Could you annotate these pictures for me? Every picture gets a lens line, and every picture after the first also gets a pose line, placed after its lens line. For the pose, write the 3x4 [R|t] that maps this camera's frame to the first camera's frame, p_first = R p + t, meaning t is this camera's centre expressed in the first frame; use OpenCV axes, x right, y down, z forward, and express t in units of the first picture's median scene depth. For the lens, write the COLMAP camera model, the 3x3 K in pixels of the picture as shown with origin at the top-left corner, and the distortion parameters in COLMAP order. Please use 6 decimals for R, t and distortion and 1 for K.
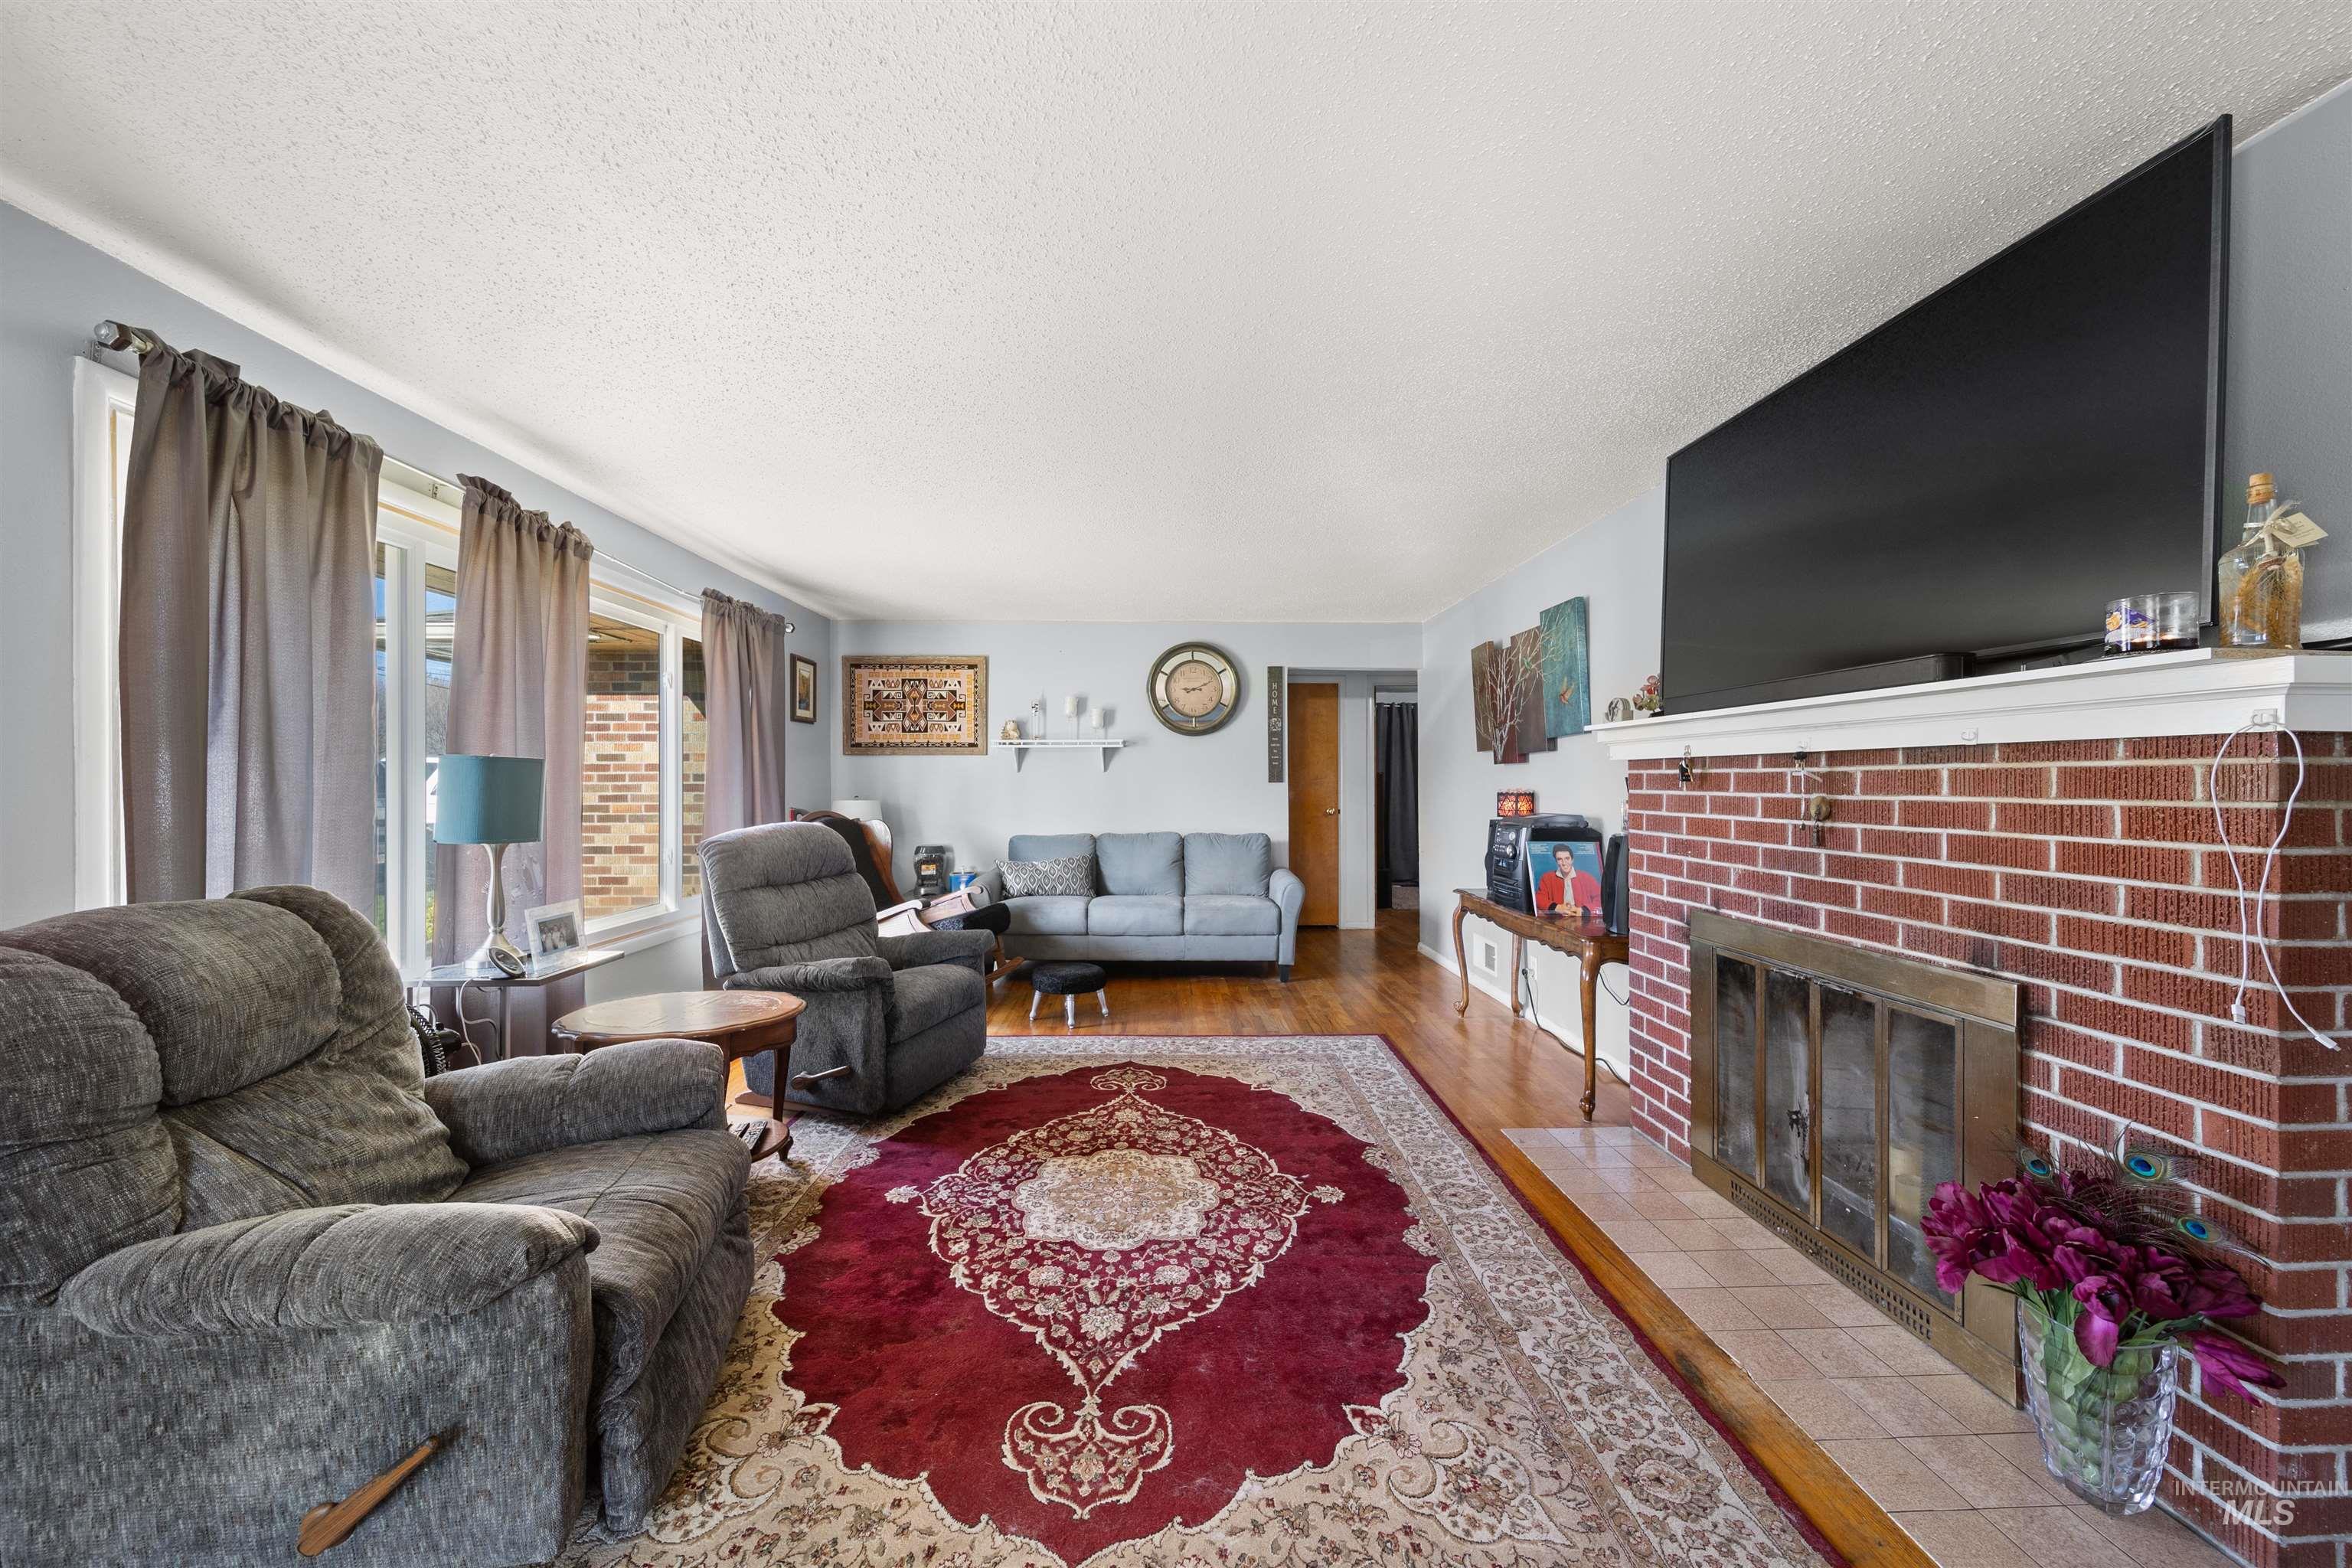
lens RADIAL K [[825.8, 0, 1166.4], [0, 825.8, 791.0], [0, 0, 1]] dist [0.001465, -0.002735]
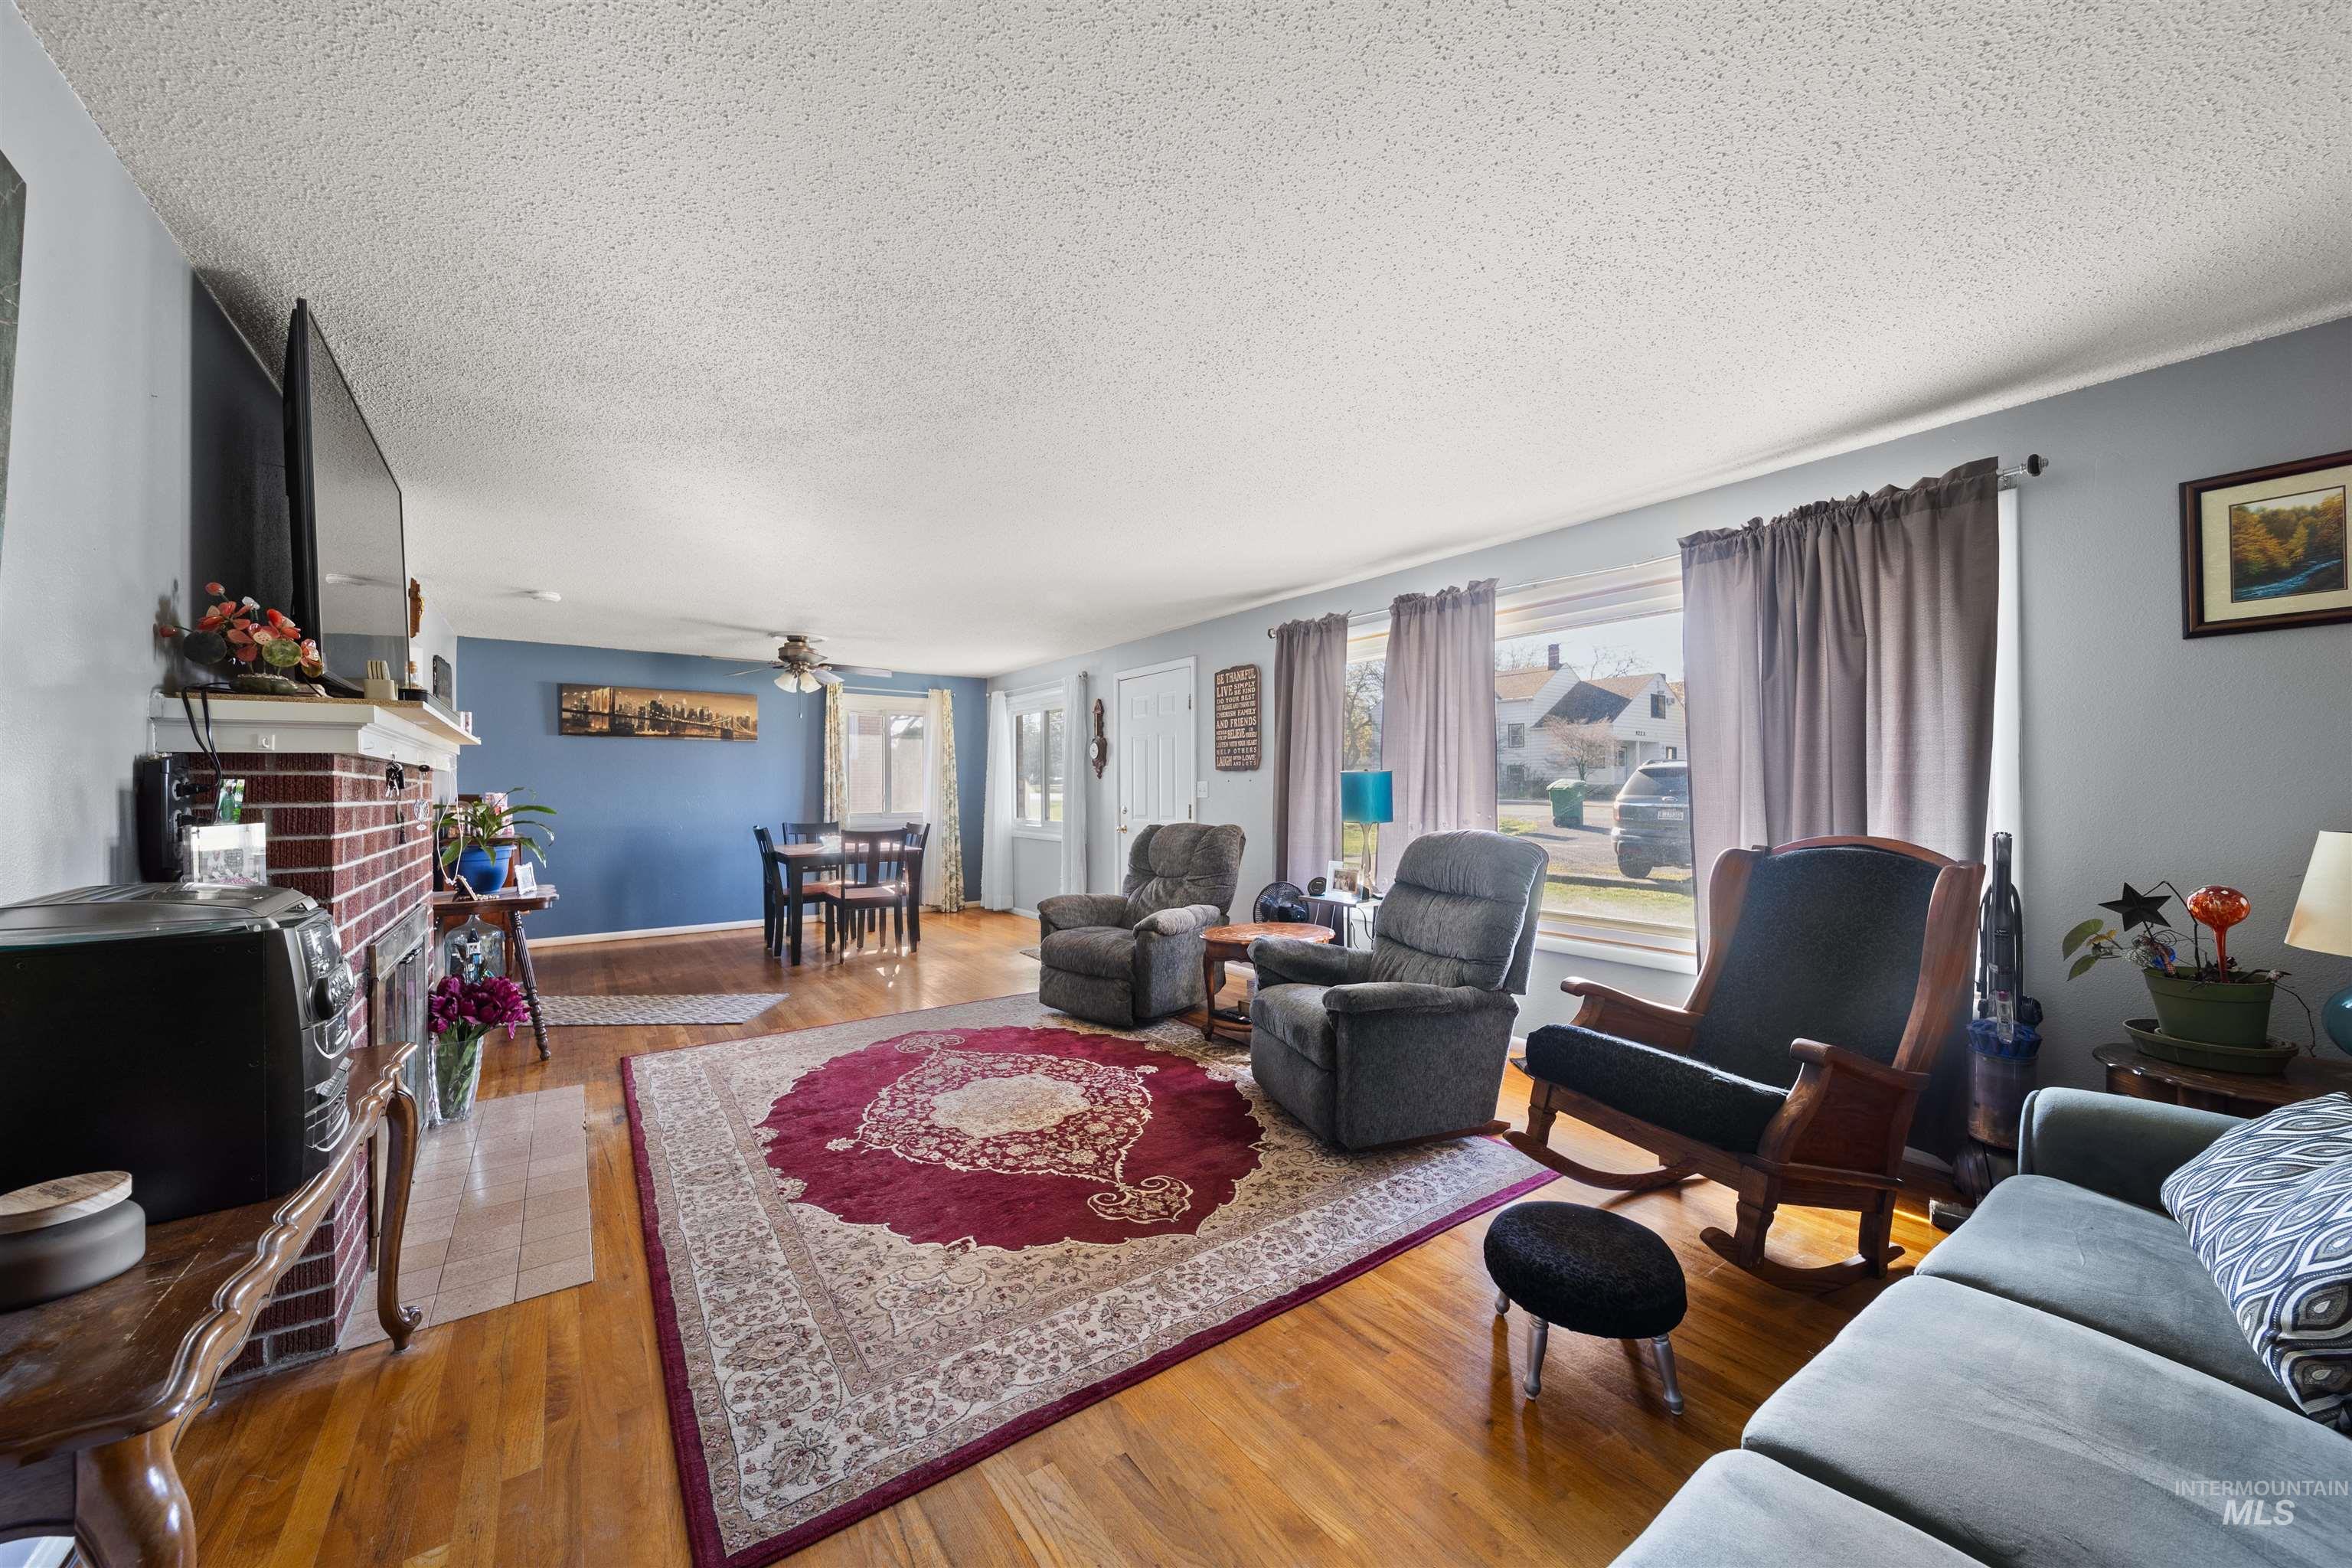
lens RADIAL K [[825.8, 0, 1166.4], [0, 825.8, 791.0], [0, 0, 1]] dist [0.001465, -0.002735]
pose [[-0.819836, 0.006129, -0.572565, 0.443387], [-0.000670, 0.999932, 0.011663, -0.017668], [0.572598, 0.009945, -0.819776, 2.030792]]
